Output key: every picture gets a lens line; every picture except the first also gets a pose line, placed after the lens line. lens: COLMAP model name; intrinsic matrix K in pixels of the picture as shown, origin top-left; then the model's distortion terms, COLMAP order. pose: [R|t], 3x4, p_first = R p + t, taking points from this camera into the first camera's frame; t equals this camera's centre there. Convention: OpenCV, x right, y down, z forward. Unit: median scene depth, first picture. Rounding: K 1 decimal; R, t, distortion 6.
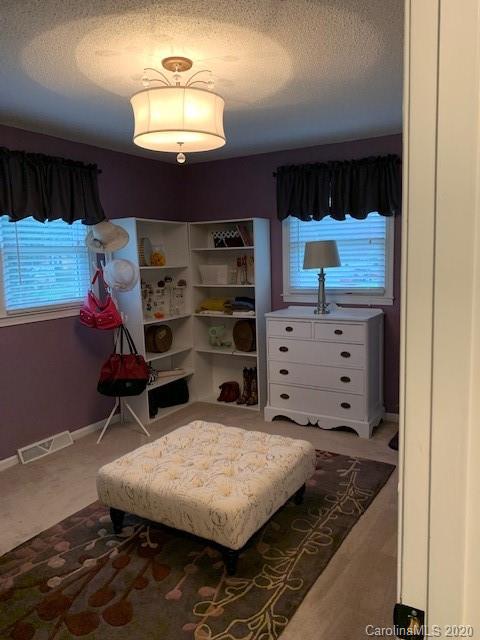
lens RADIAL K [[487.3, 0, 242.5], [0, 487.3, 320.8], [0, 0, 1]] dist [0.015006, 0.007926]
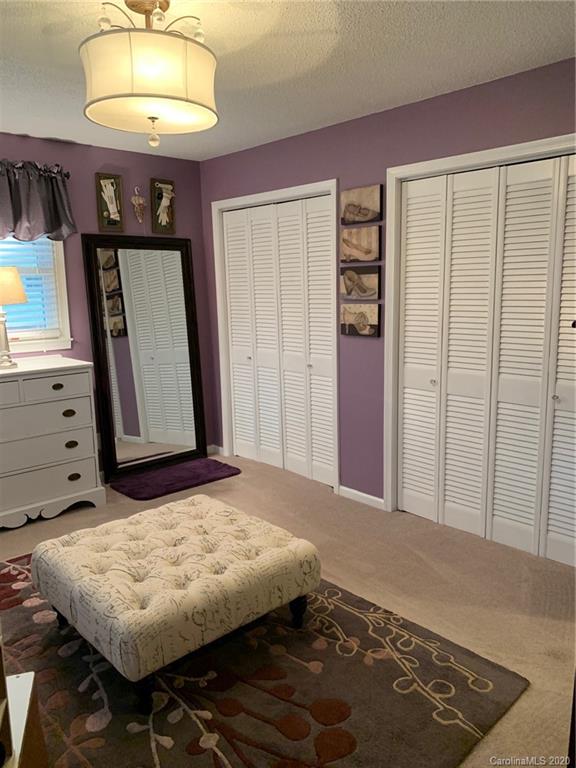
lens RADIAL K [[584.7, 0, 291.2], [0, 584.7, 384.0], [0, 0, 1]] dist [0.015006, 0.007926]
pose [[0.284662, -0.140925, 0.948213, -0.918502], [0.136220, 0.985045, 0.105504, -0.045329], [-0.948900, 0.099133, 0.299602, 0.581899]]
